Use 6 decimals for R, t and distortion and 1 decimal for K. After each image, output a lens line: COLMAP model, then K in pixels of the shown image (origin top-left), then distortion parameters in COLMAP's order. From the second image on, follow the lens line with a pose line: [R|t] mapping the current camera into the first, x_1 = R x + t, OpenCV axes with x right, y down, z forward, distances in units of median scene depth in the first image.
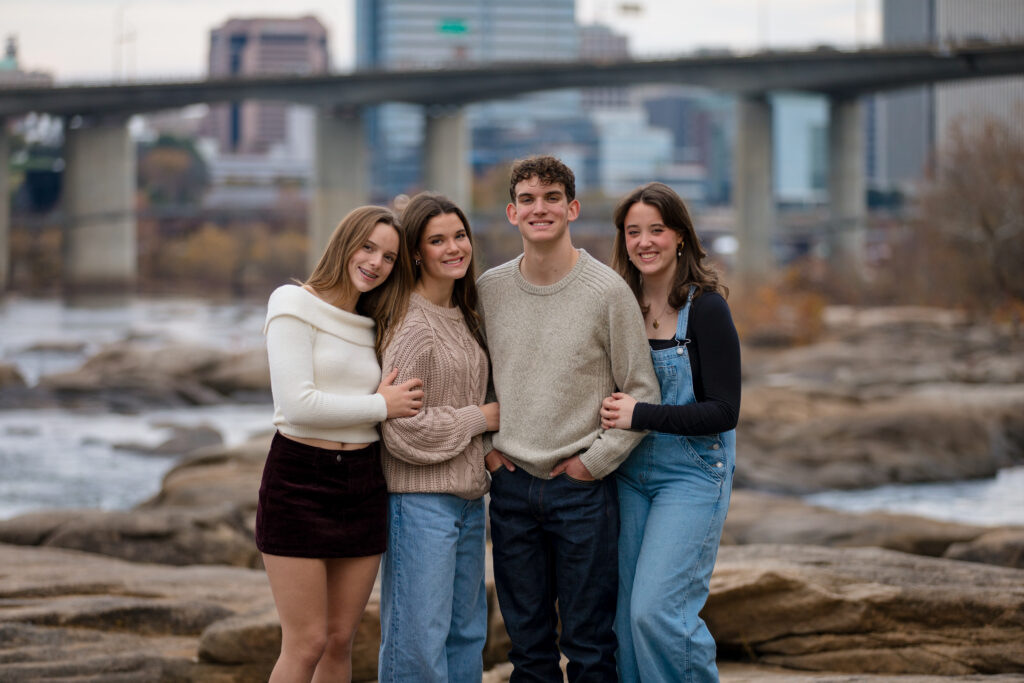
lens RADIAL K [[6588.5, 0, 511.2], [0, 6588.5, 345.9], [0, 0, 1]] dist [-1.192808, 0.000000]
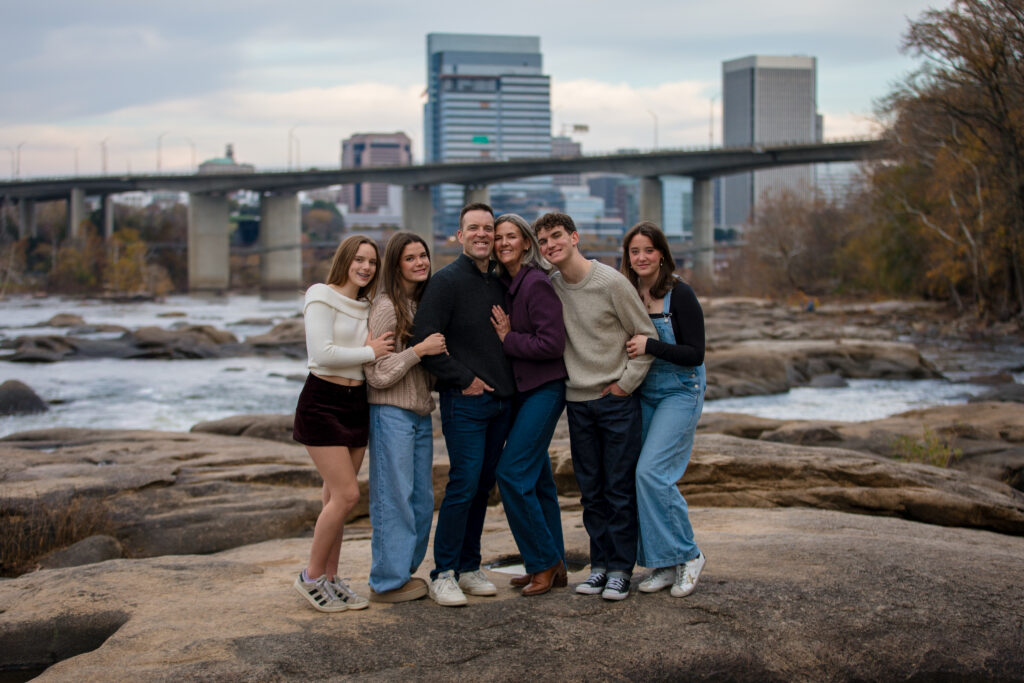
lens RADIAL K [[6588.5, 0, 512.6], [0, 6588.5, 339.2], [0, 0, 1]] dist [-1.192808, 0.000000]
pose [[0.999395, -0.005424, 0.034359, -0.061131], [0.005051, 0.999927, 0.010952, -0.013989], [-0.034416, -0.010772, 0.999350, -0.767090]]
